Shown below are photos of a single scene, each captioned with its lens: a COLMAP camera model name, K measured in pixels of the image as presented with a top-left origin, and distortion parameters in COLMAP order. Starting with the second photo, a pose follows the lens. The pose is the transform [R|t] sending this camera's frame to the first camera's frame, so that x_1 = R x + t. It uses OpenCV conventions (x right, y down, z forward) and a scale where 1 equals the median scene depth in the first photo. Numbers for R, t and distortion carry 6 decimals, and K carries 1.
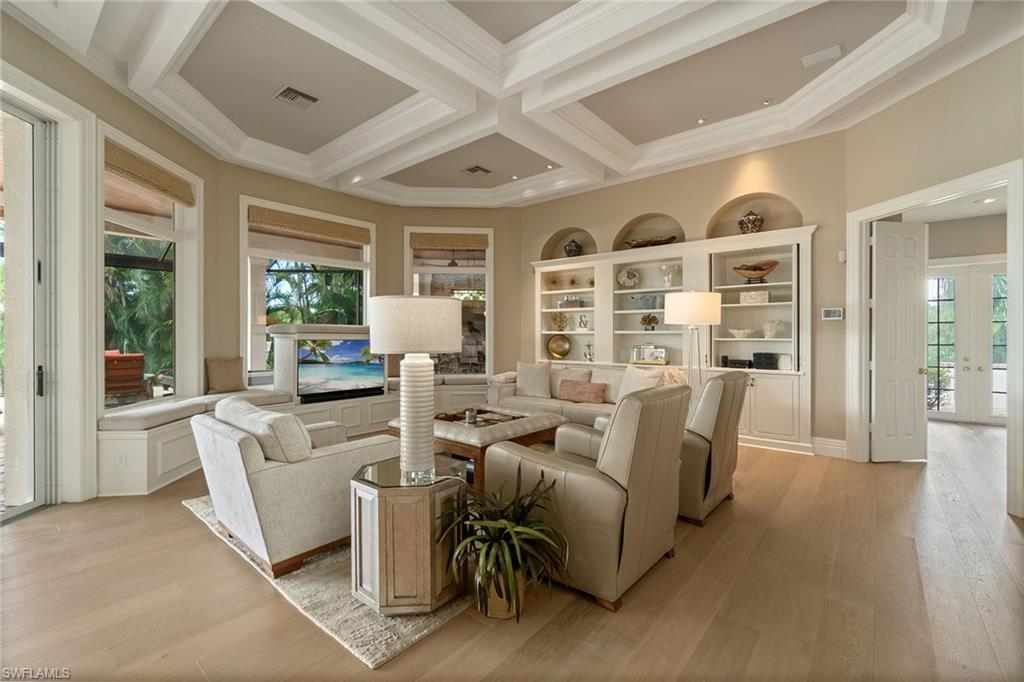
lens RADIAL K [[449.3, 0, 506.3], [0, 449.3, 330.8], [0, 0, 1]] dist [-0.002884, 0.000713]
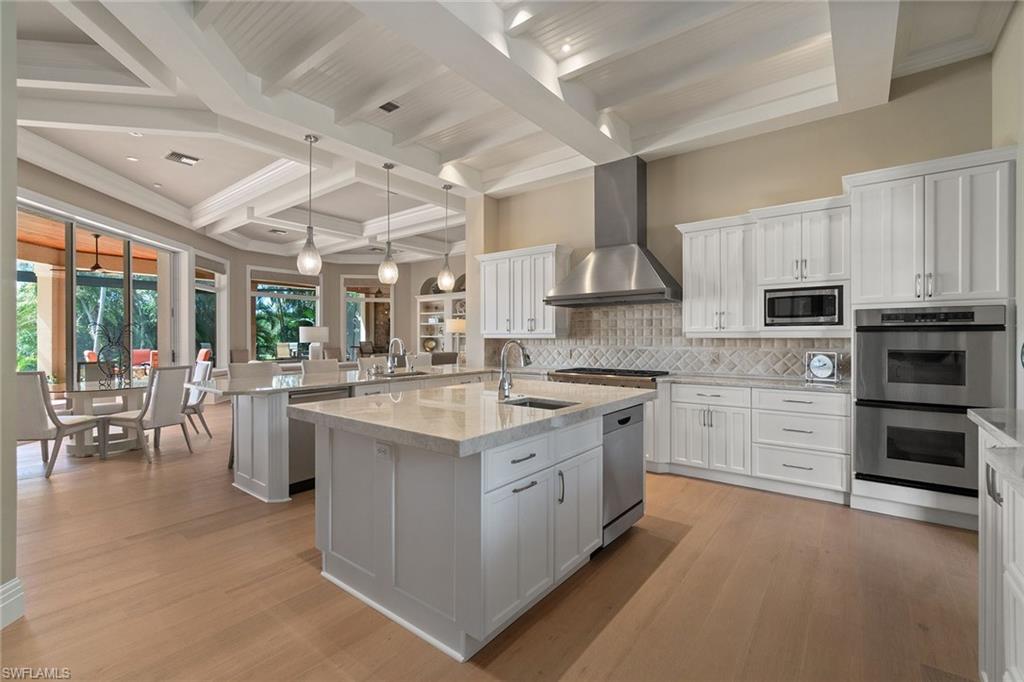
lens RADIAL K [[449.3, 0, 509.4], [0, 449.3, 344.4], [0, 0, 1]] dist [-0.002884, 0.000713]
pose [[0.999893, 0.002487, 0.014404, 0.511566], [-0.002692, 0.999895, 0.014218, 0.010320], [-0.014367, -0.014255, 0.999795, -0.955377]]
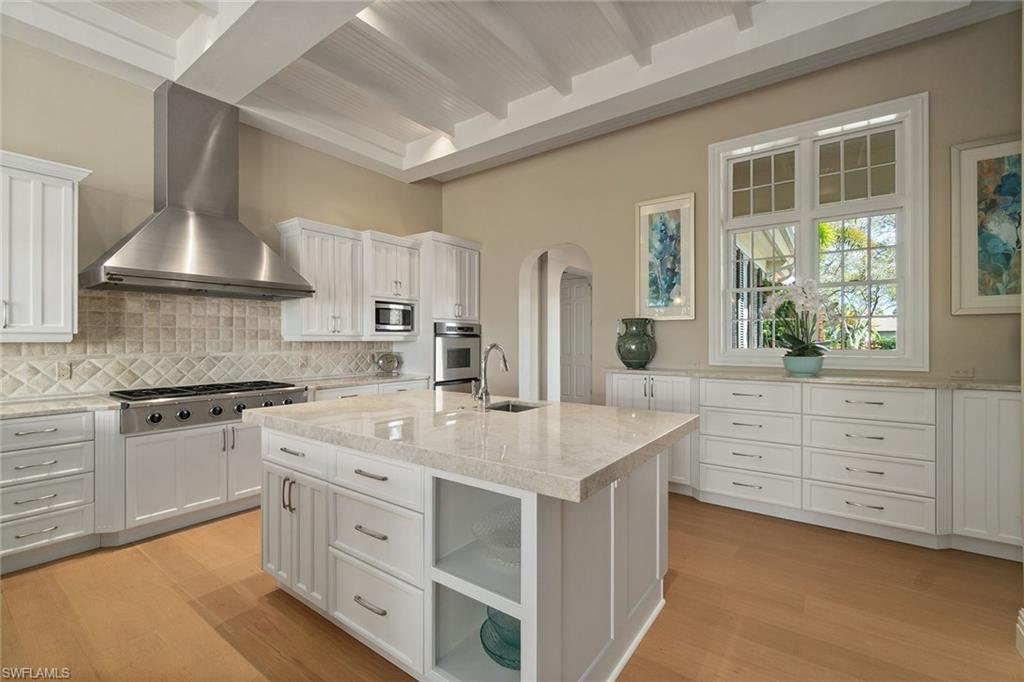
lens RADIAL K [[449.3, 0, 507.3], [0, 449.3, 340.3], [0, 0, 1]] dist [-0.002884, 0.000713]
pose [[-0.051725, 0.004625, 0.998651, 0.078973], [0.002491, 0.999987, -0.004502, 0.012024], [-0.998658, 0.002254, -0.051736, -0.464016]]
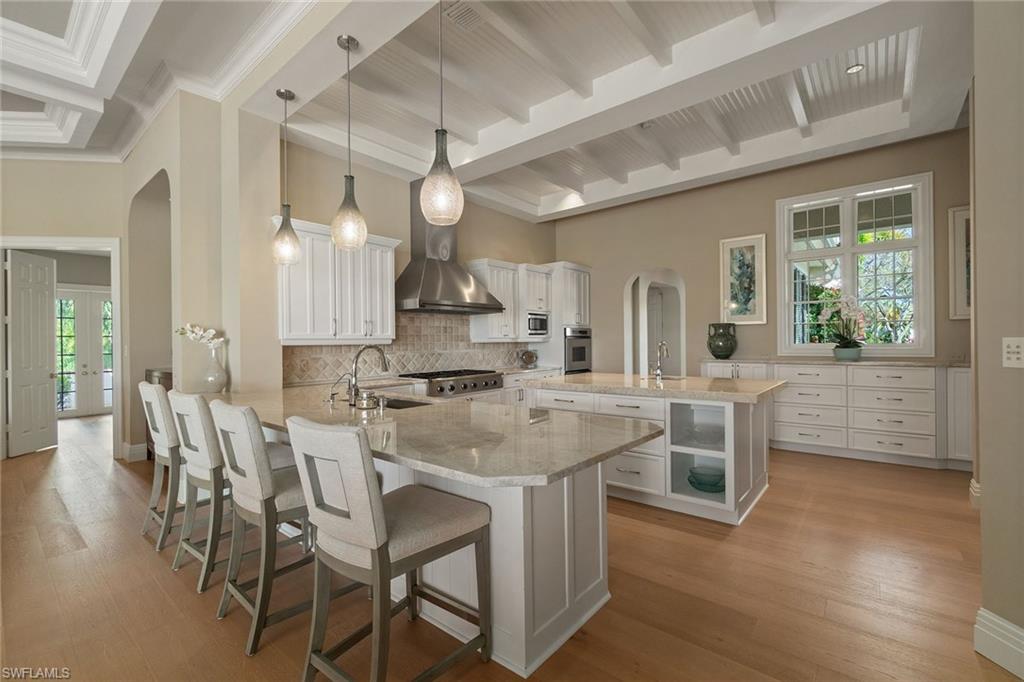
lens RADIAL K [[449.3, 0, 507.4], [0, 449.3, 343.8], [0, 0, 1]] dist [-0.002884, 0.000713]
pose [[0.007187, 0.000452, 0.999974, -0.243354], [0.014090, 0.999901, -0.000554, 0.013936], [-0.999875, 0.014093, 0.007180, -0.217575]]
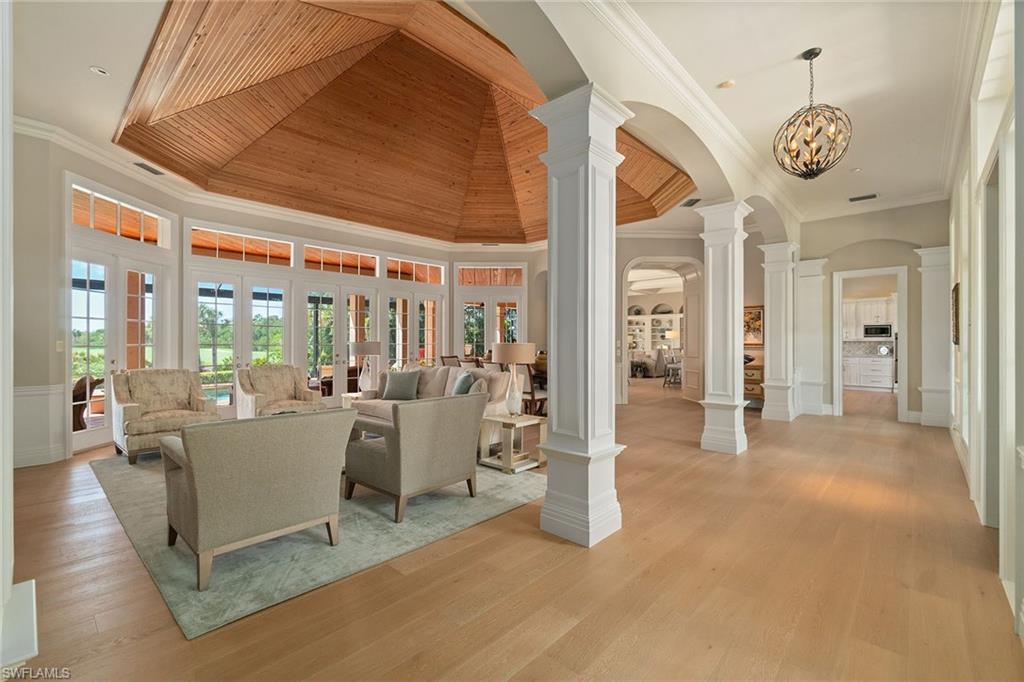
lens RADIAL K [[449.3, 0, 511.5], [0, 449.3, 344.0], [0, 0, 1]] dist [-0.002884, 0.000713]
pose [[0.998389, 0.003415, -0.056629, -0.632323], [-0.003189, 0.999987, 0.004087, 0.020047], [0.056642, -0.003900, 0.998387, -2.483007]]
